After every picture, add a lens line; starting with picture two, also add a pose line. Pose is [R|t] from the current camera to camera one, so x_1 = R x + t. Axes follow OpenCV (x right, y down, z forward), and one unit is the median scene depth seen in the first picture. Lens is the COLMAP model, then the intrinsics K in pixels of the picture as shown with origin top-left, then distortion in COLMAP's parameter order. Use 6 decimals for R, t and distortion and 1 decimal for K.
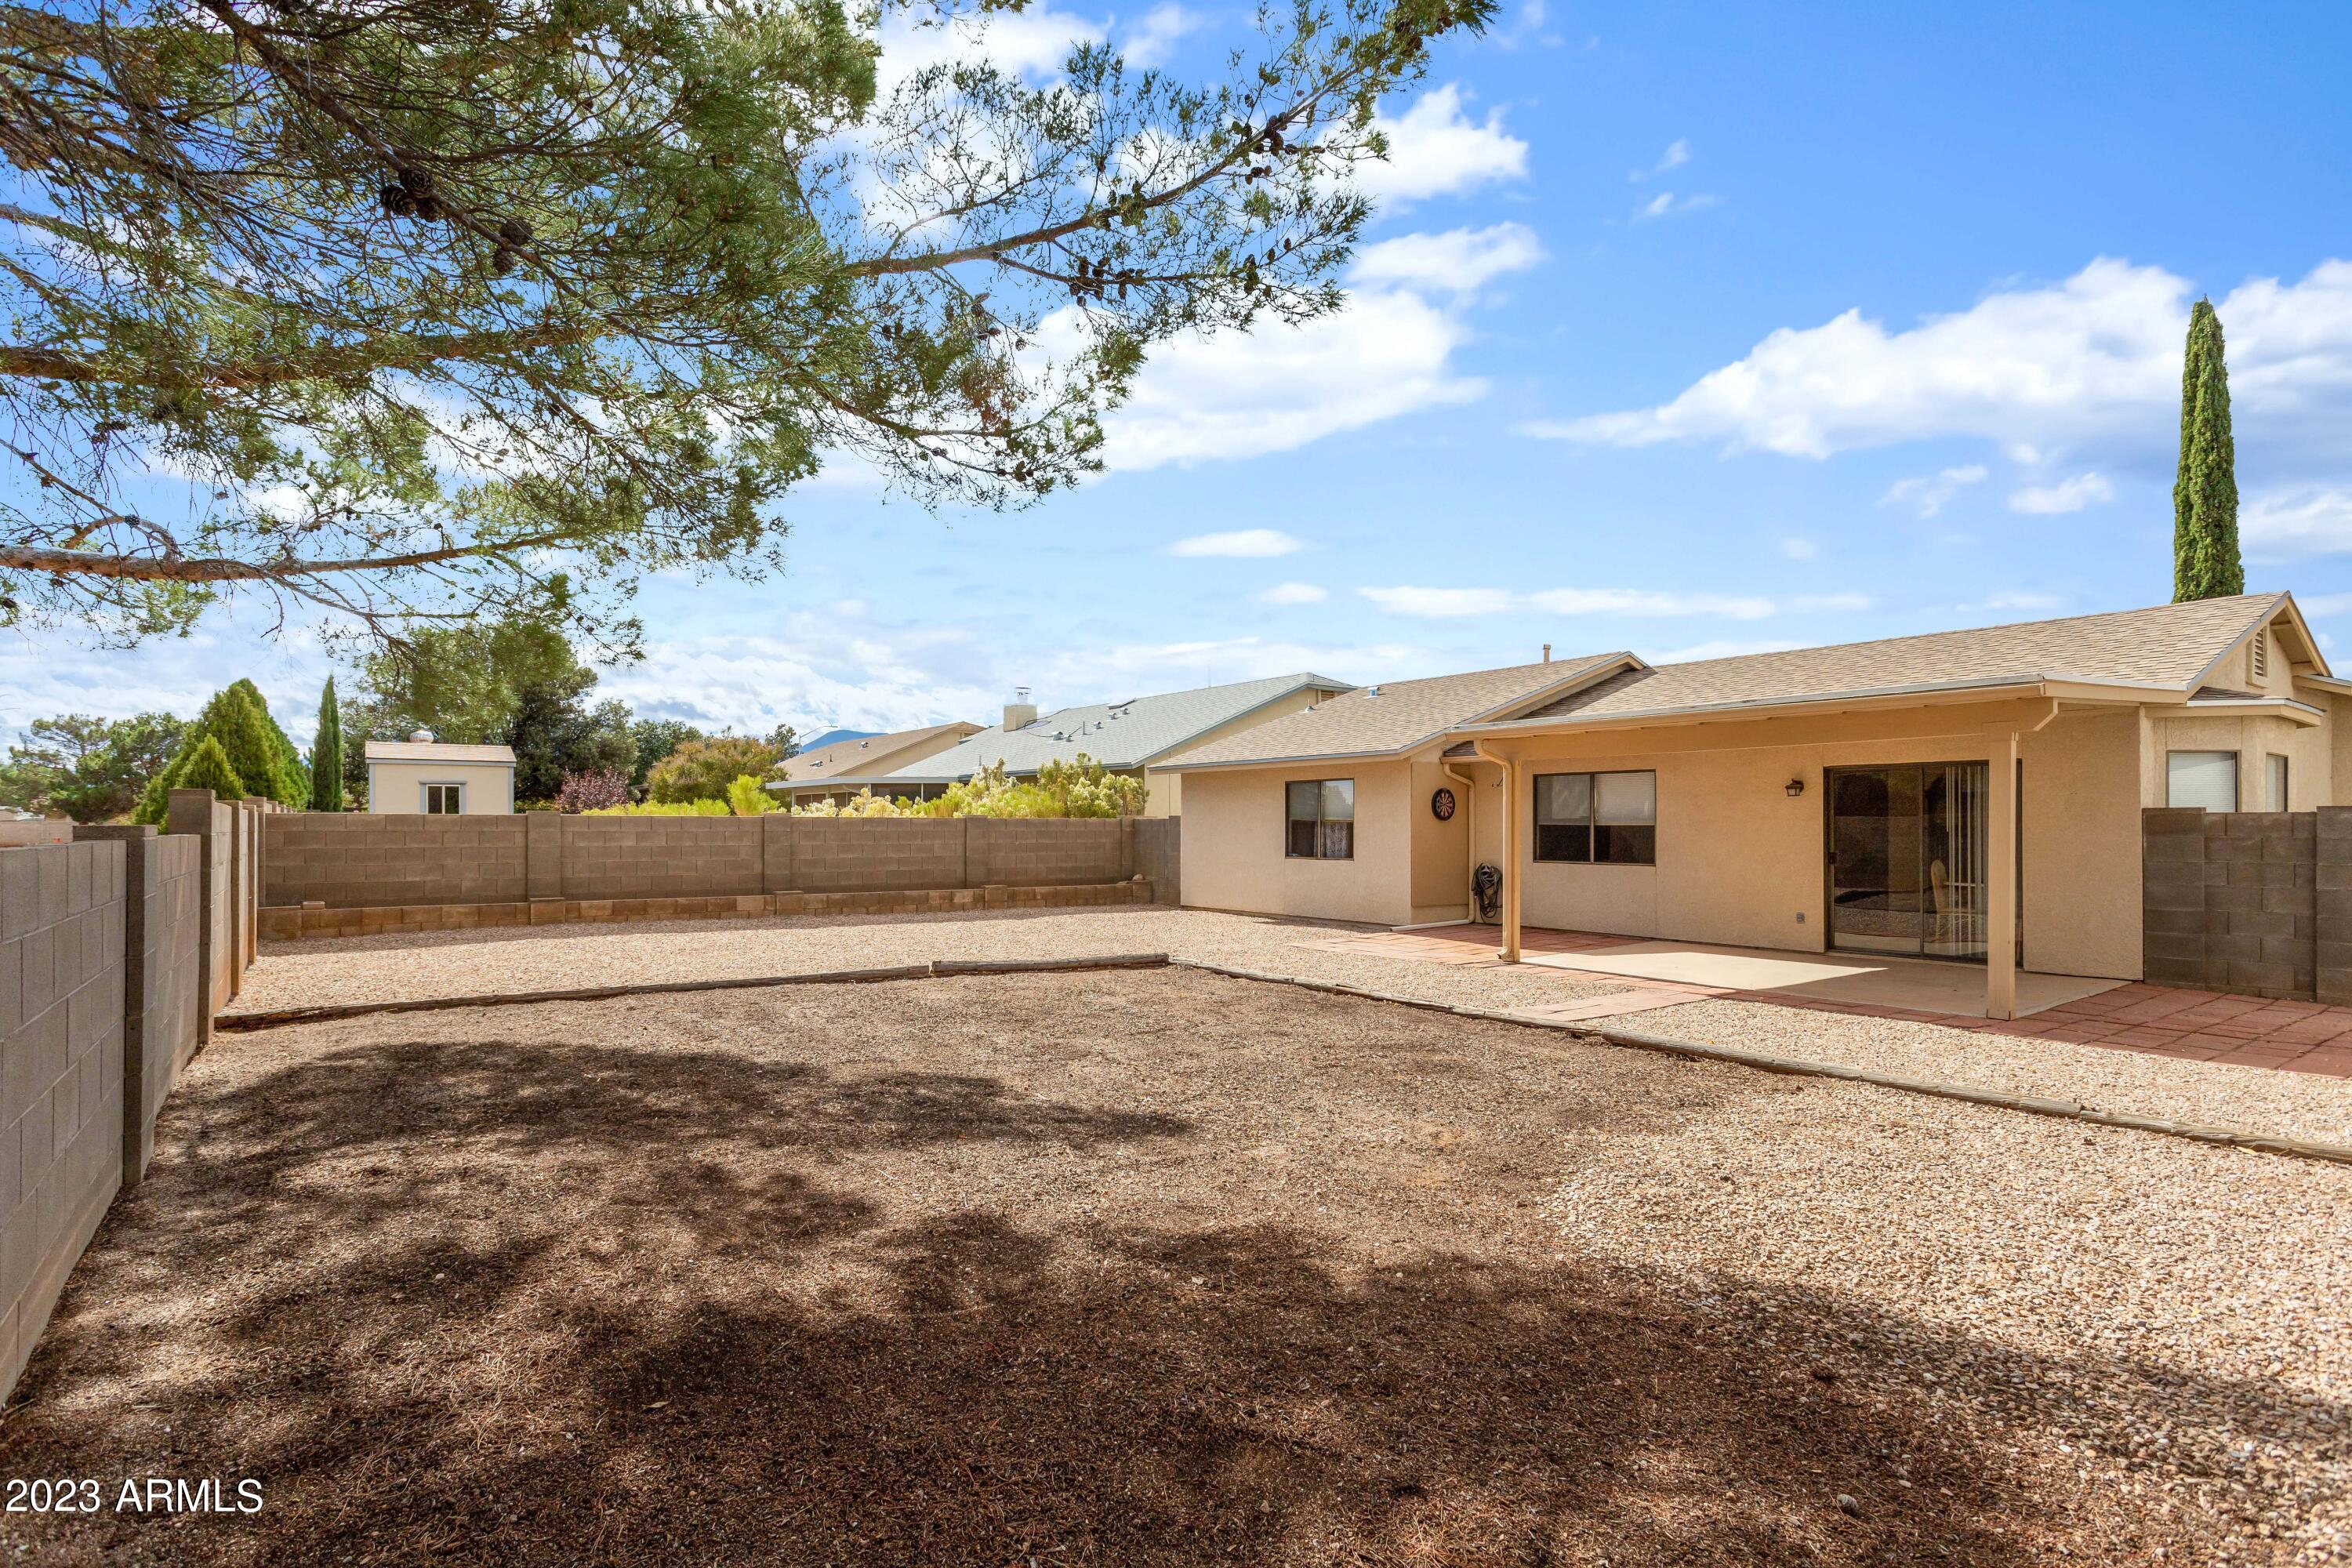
lens RADIAL K [[1141.0, 0, 1175.8], [0, 1141.0, 802.6], [0, 0, 1]] dist [-0.002536, 0.000951]
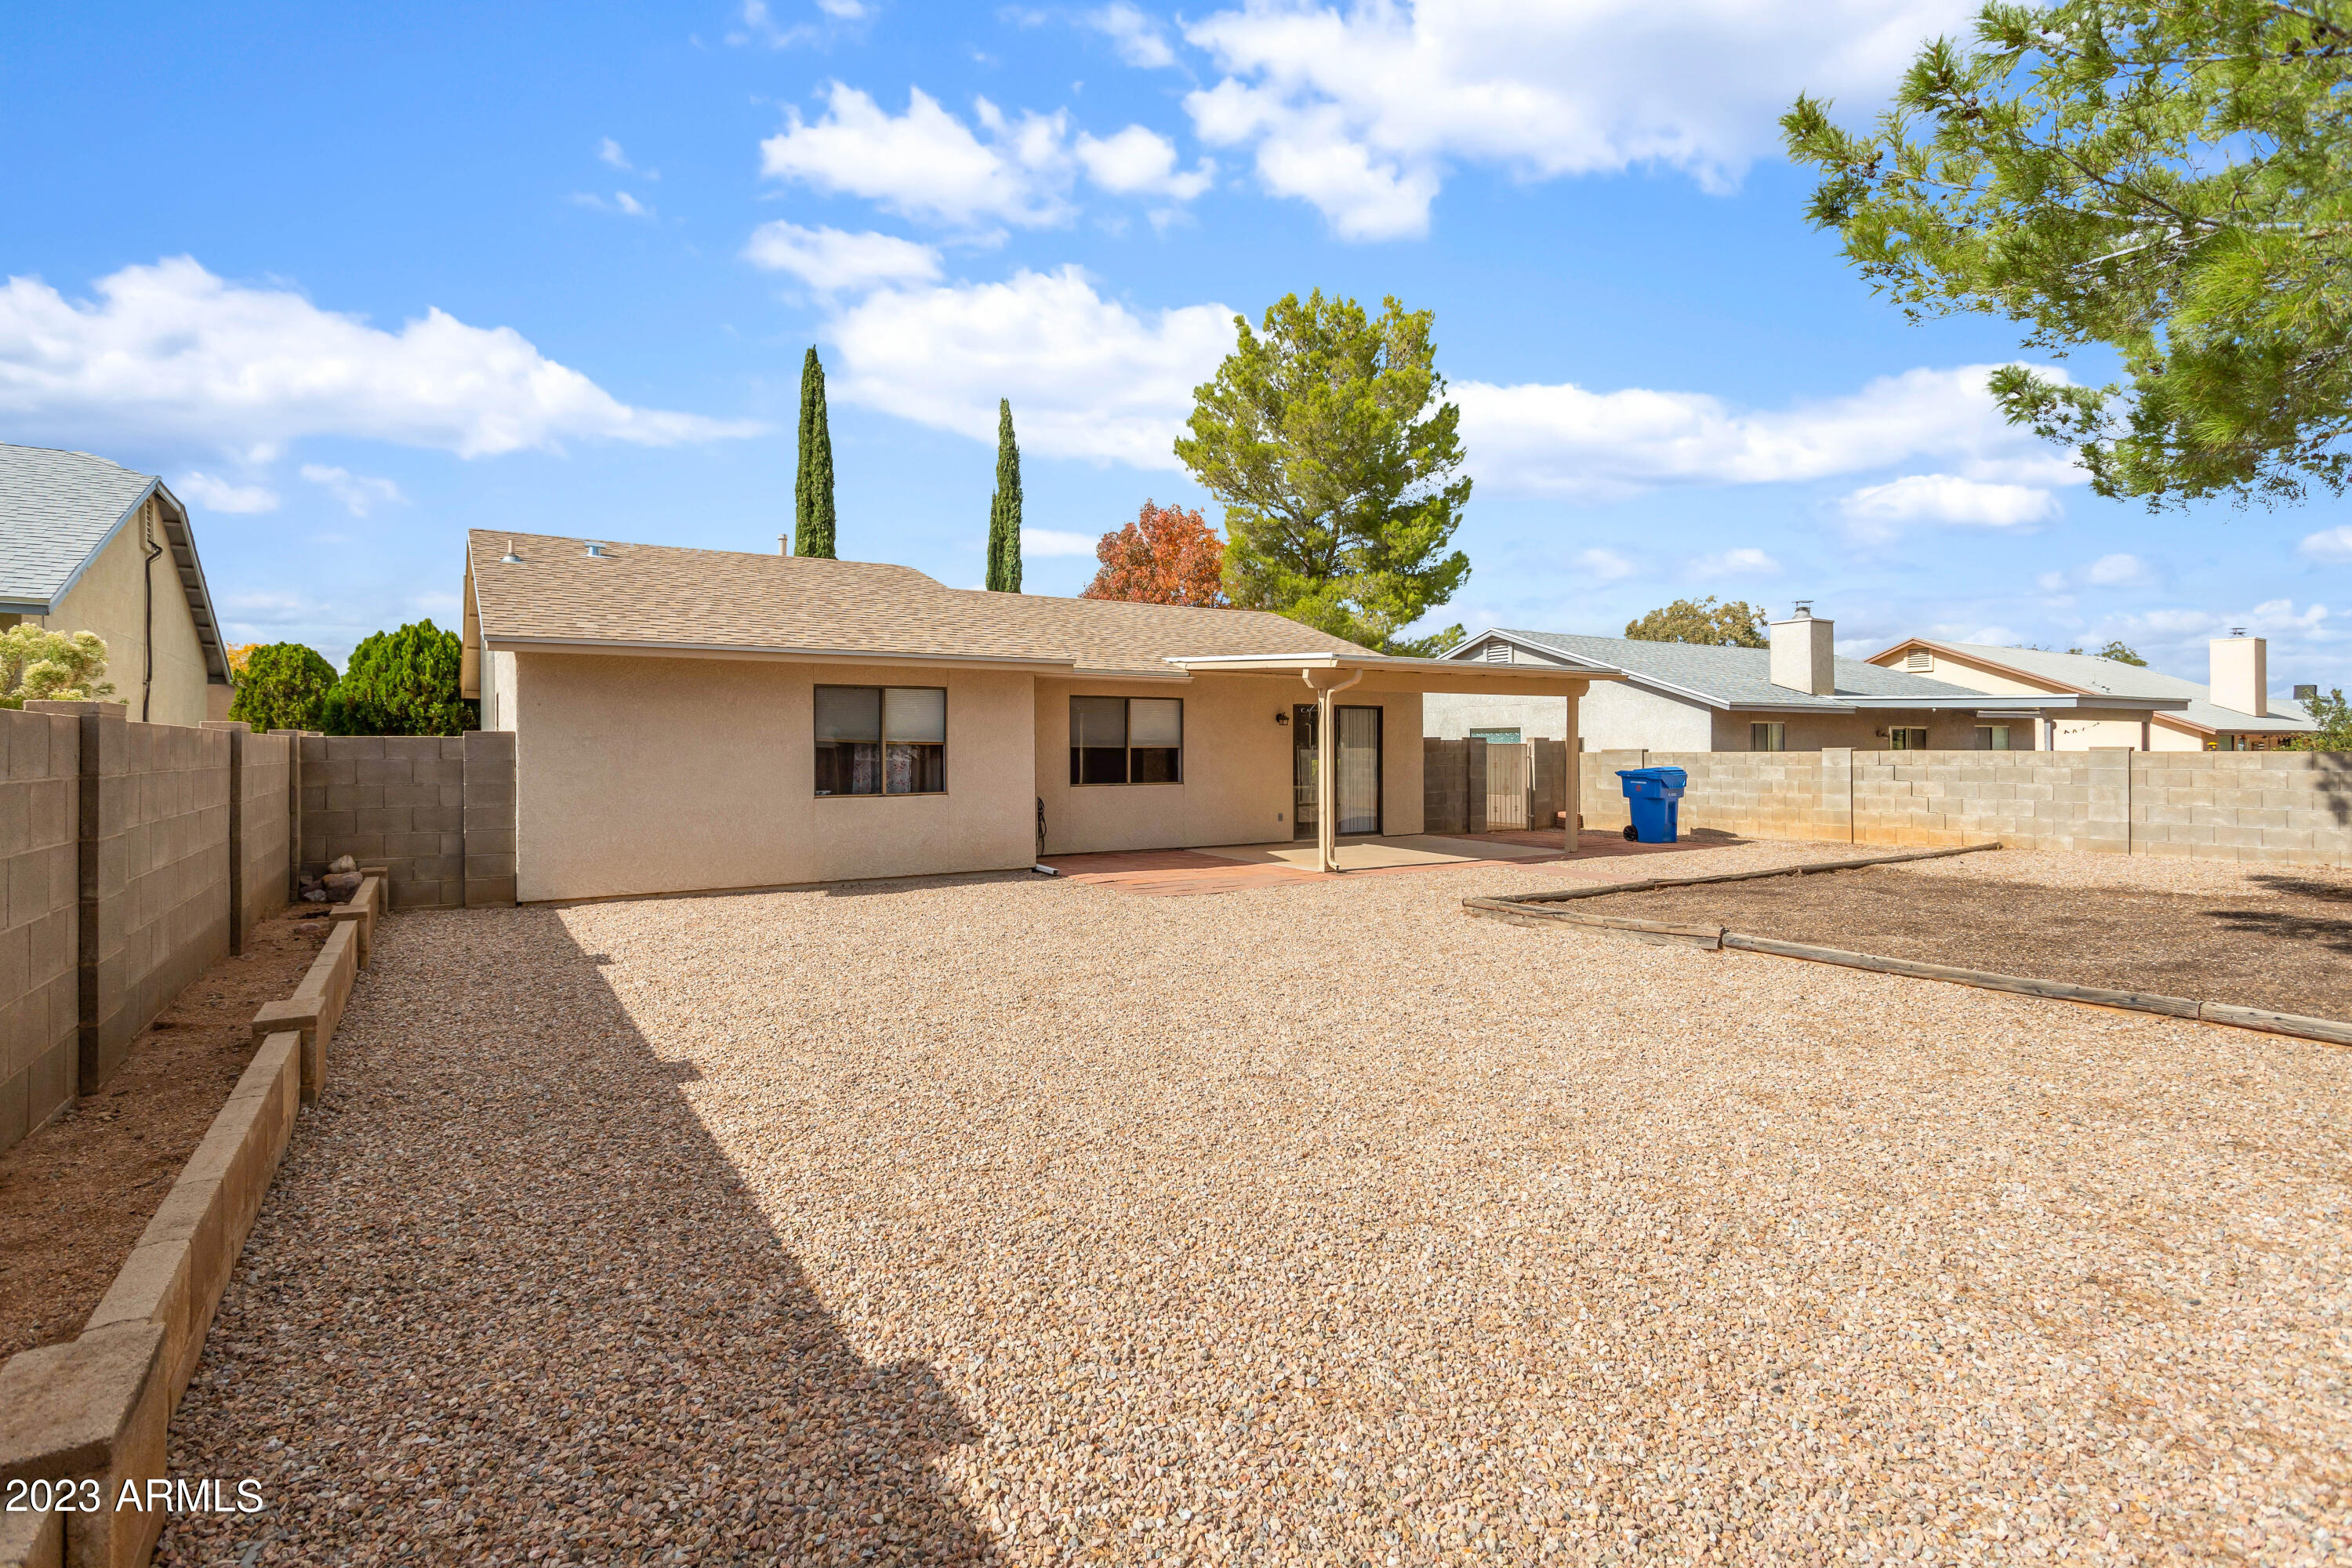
lens RADIAL K [[1141.0, 0, 1177.7], [0, 1141.0, 764.1], [0, 0, 1]] dist [-0.002536, 0.000951]
pose [[0.066233, -0.013371, 0.997715, -0.657383], [-0.014914, 0.999785, 0.014389, 0.018627], [-0.997693, -0.015833, 0.066020, 0.865722]]
